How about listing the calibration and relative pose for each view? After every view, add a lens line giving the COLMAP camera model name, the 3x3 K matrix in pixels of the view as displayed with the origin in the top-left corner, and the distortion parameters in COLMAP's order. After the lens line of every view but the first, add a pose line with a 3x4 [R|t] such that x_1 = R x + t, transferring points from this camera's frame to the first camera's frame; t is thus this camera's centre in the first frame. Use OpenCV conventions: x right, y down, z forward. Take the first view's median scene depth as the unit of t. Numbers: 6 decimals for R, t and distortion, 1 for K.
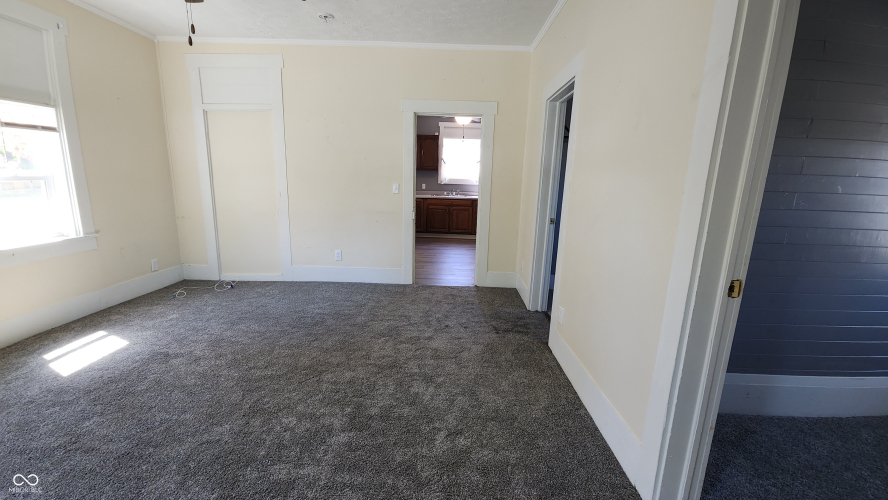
lens RADIAL K [[359.5, 0, 445.9], [0, 359.5, 249.1], [0, 0, 1]] dist [-0.003827, -0.001758]
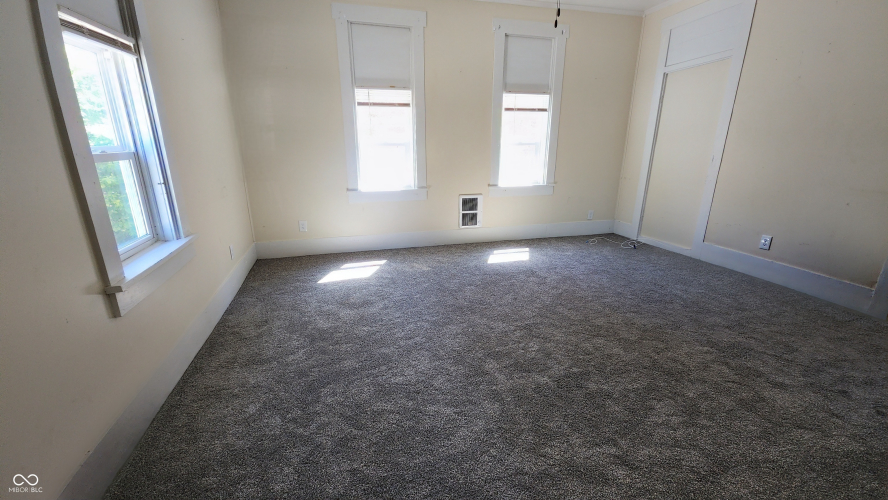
lens RADIAL K [[359.5, 0, 442.3], [0, 359.5, 250.8], [0, 0, 1]] dist [-0.003827, -0.001758]
pose [[0.263211, 0.249983, -0.931788, 0.329294], [-0.168635, 0.962897, 0.210694, -0.015282], [0.949885, 0.101675, 0.295601, 0.215600]]
